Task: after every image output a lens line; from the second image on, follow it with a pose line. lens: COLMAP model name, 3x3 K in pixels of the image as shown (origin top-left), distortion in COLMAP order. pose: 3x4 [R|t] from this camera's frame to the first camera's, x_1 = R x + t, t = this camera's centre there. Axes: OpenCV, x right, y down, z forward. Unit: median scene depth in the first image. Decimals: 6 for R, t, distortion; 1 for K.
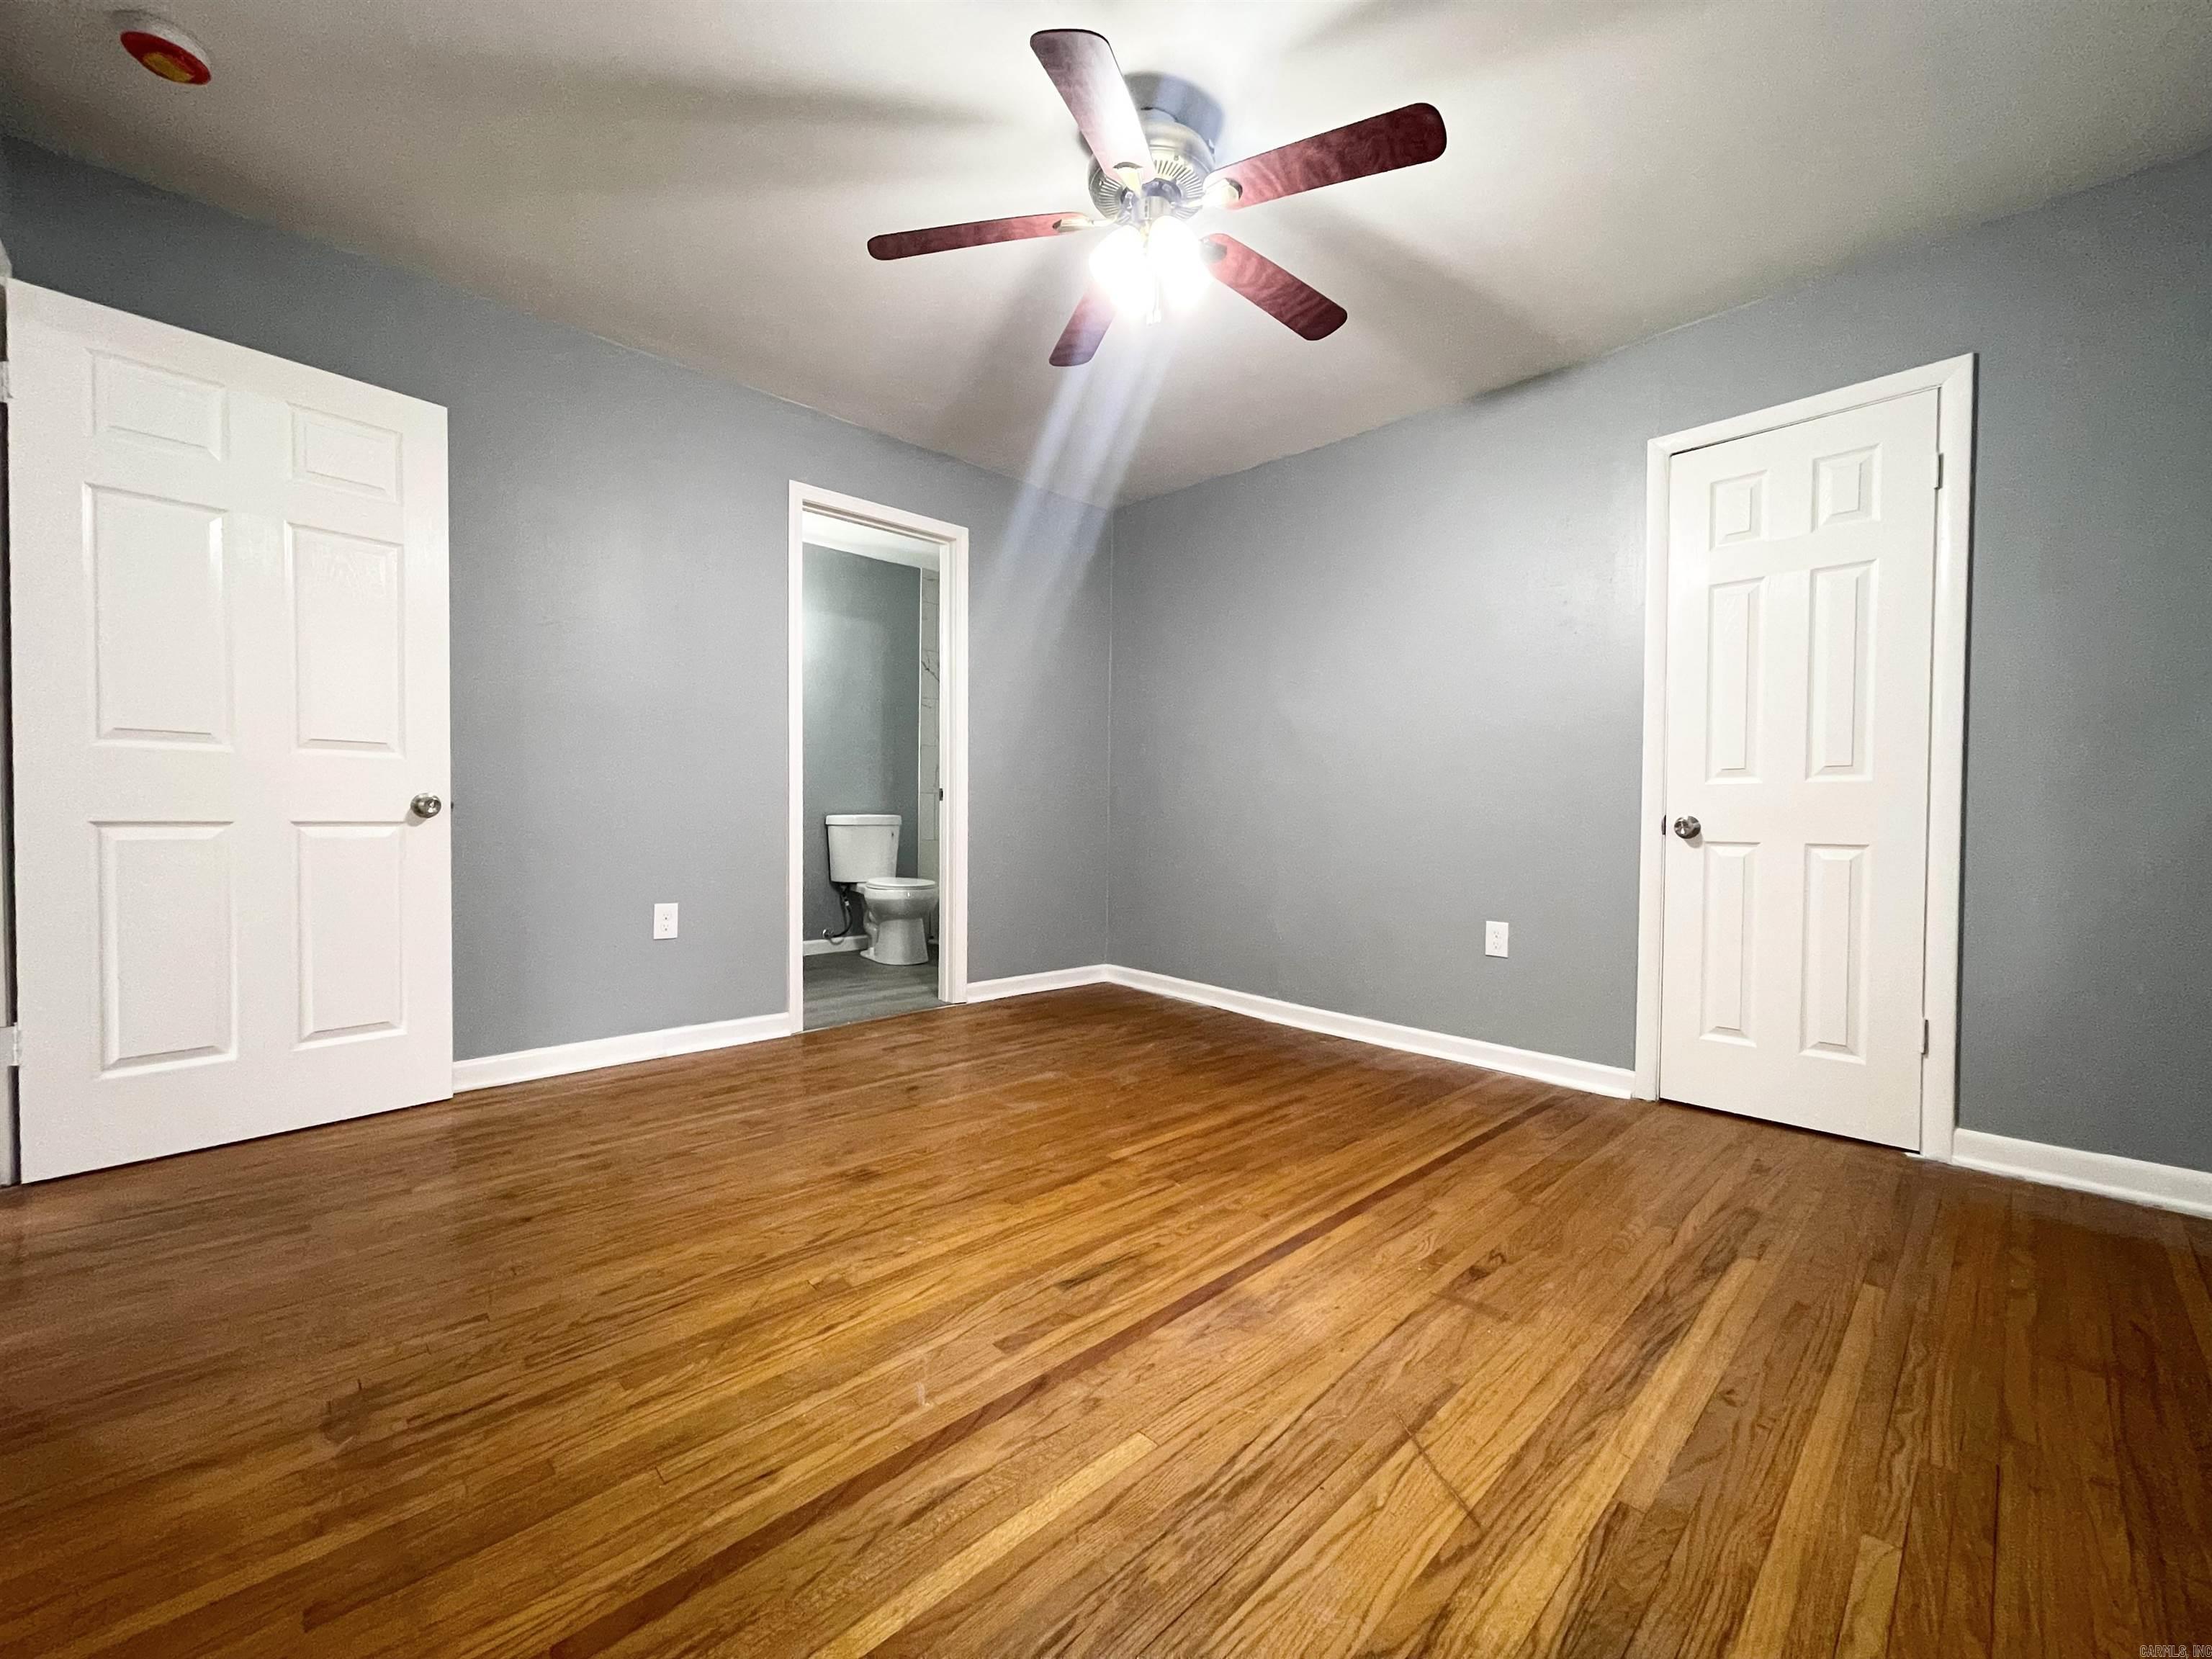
lens RADIAL K [[931.8, 0, 1106.9], [0, 931.8, 823.6], [0, 0, 1]] dist [0.000511, 0.000360]
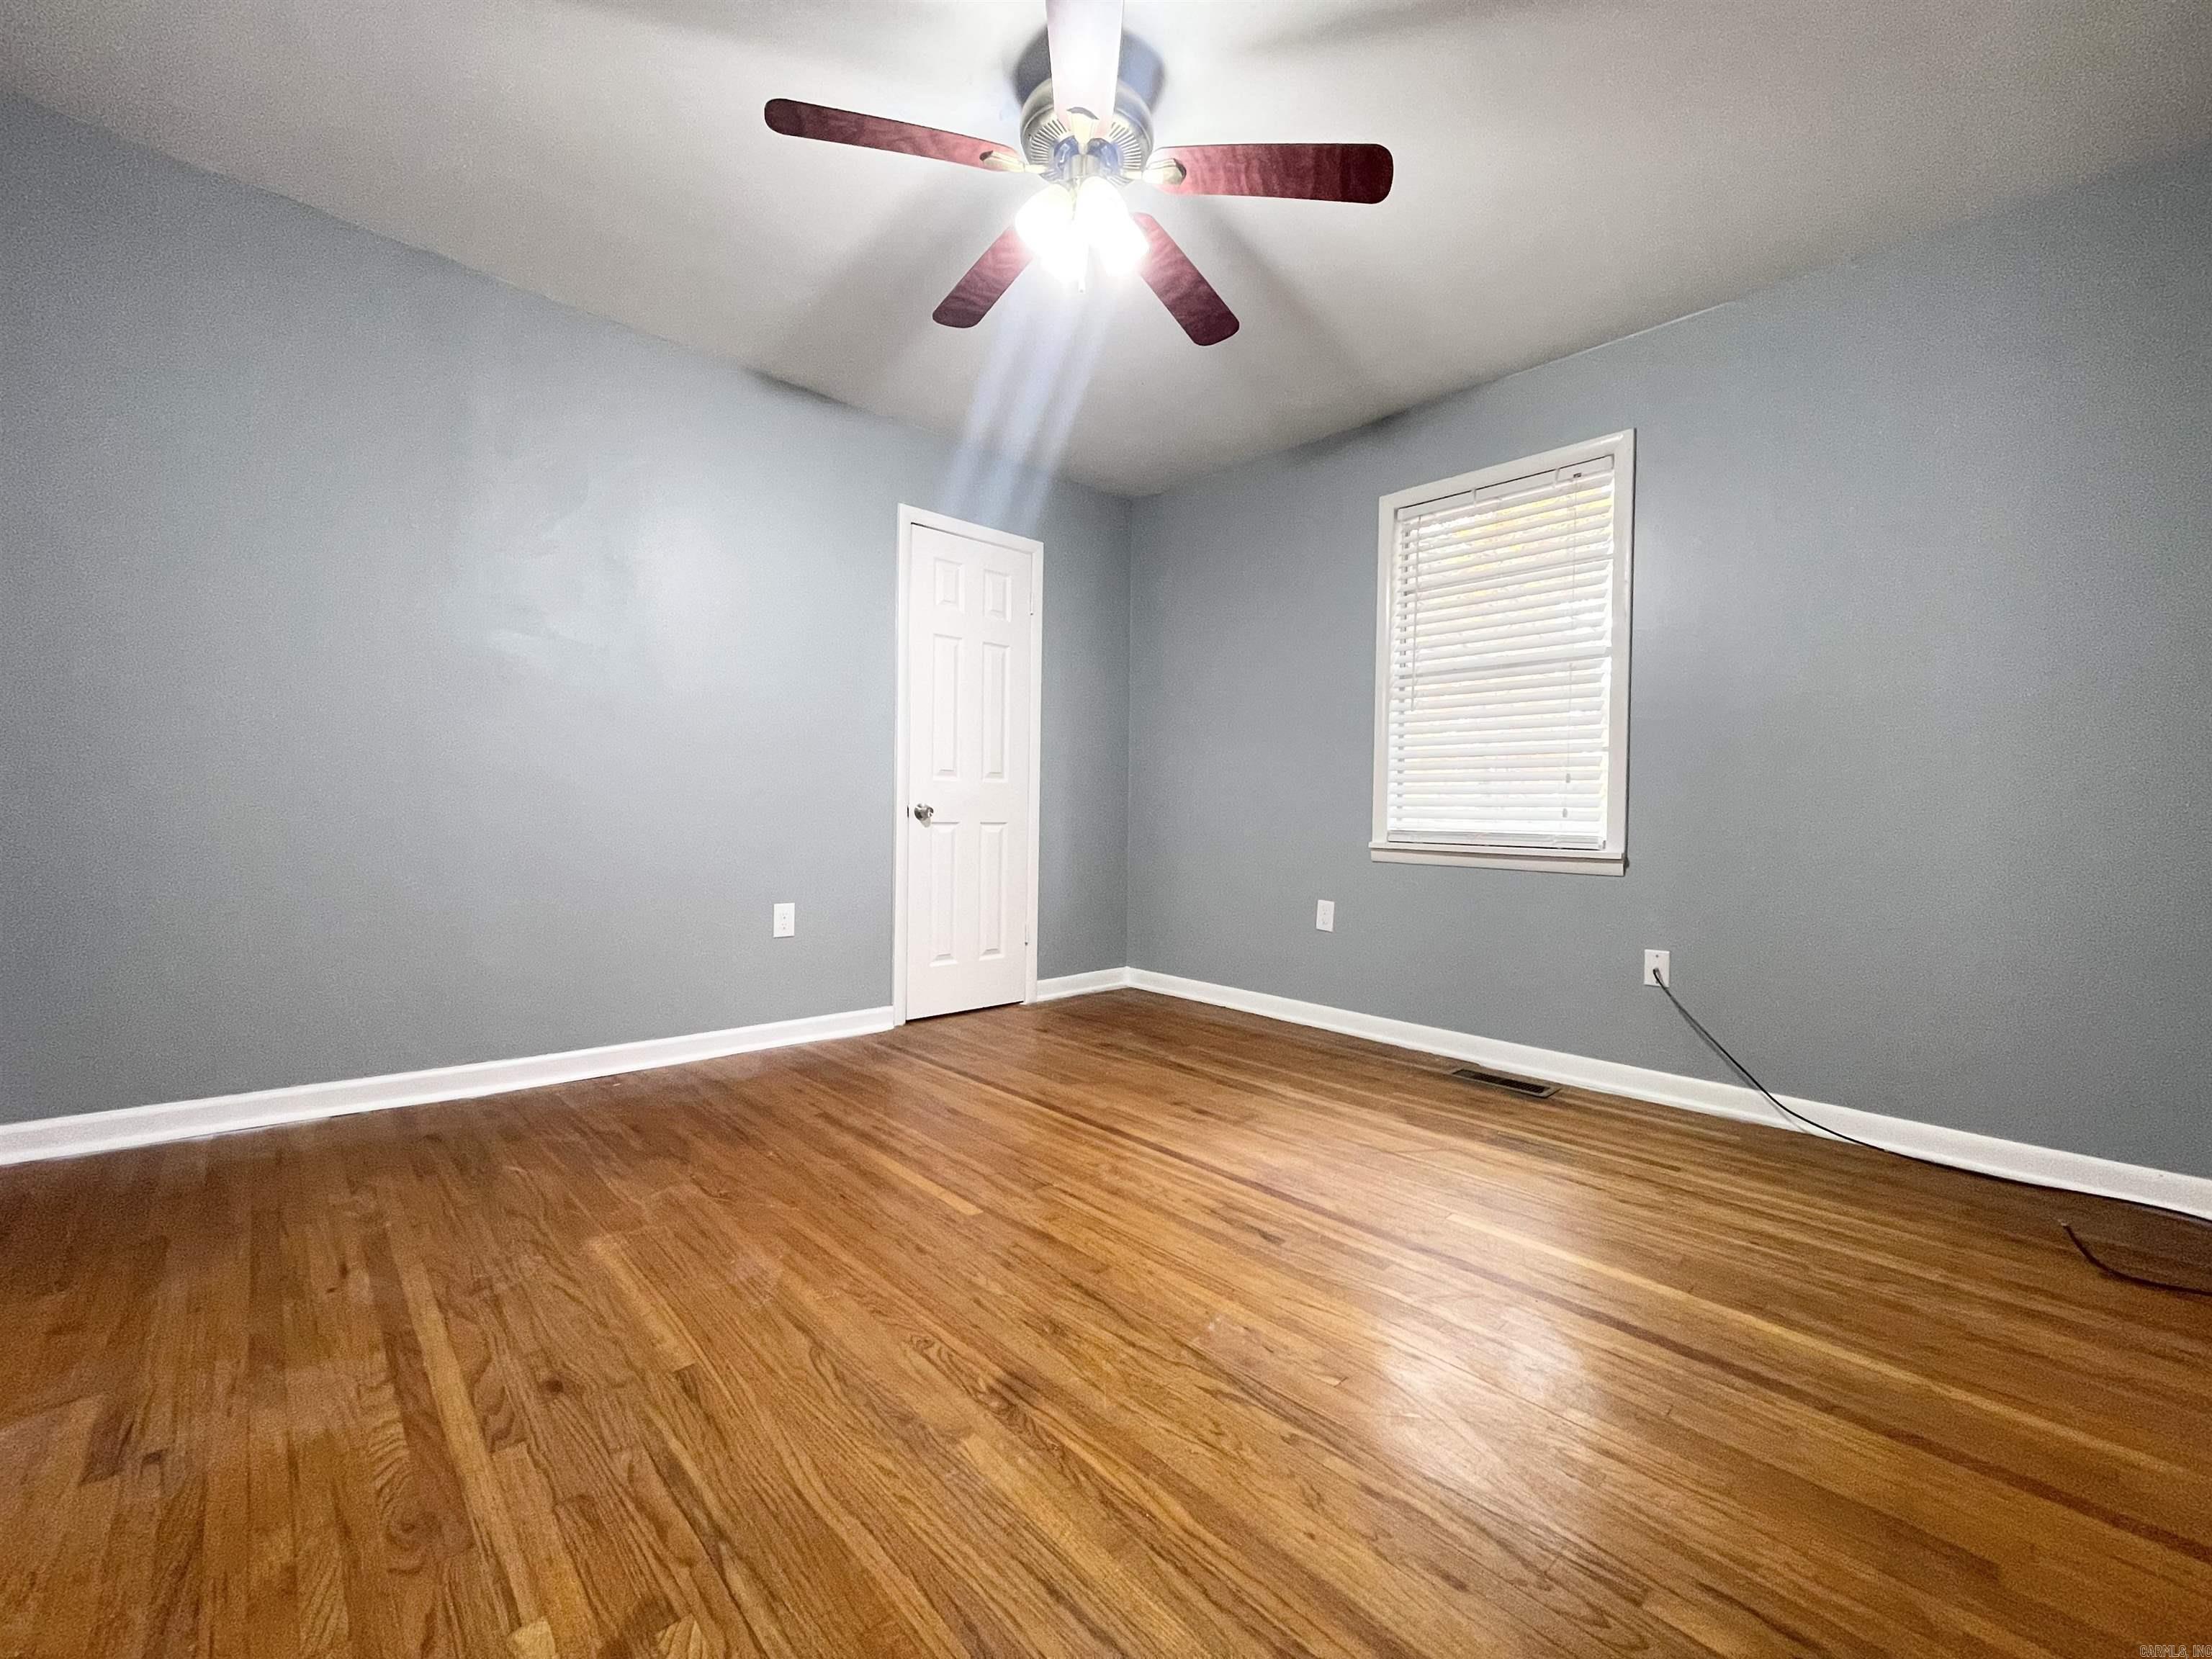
lens RADIAL K [[931.8, 0, 1106.9], [0, 931.8, 823.6], [0, 0, 1]] dist [0.000511, 0.000360]
pose [[-0.035298, -0.021846, 0.999138, -0.860561], [-0.014902, 0.999661, 0.021331, -0.012345], [-0.999266, -0.014136, -0.035612, 0.950668]]
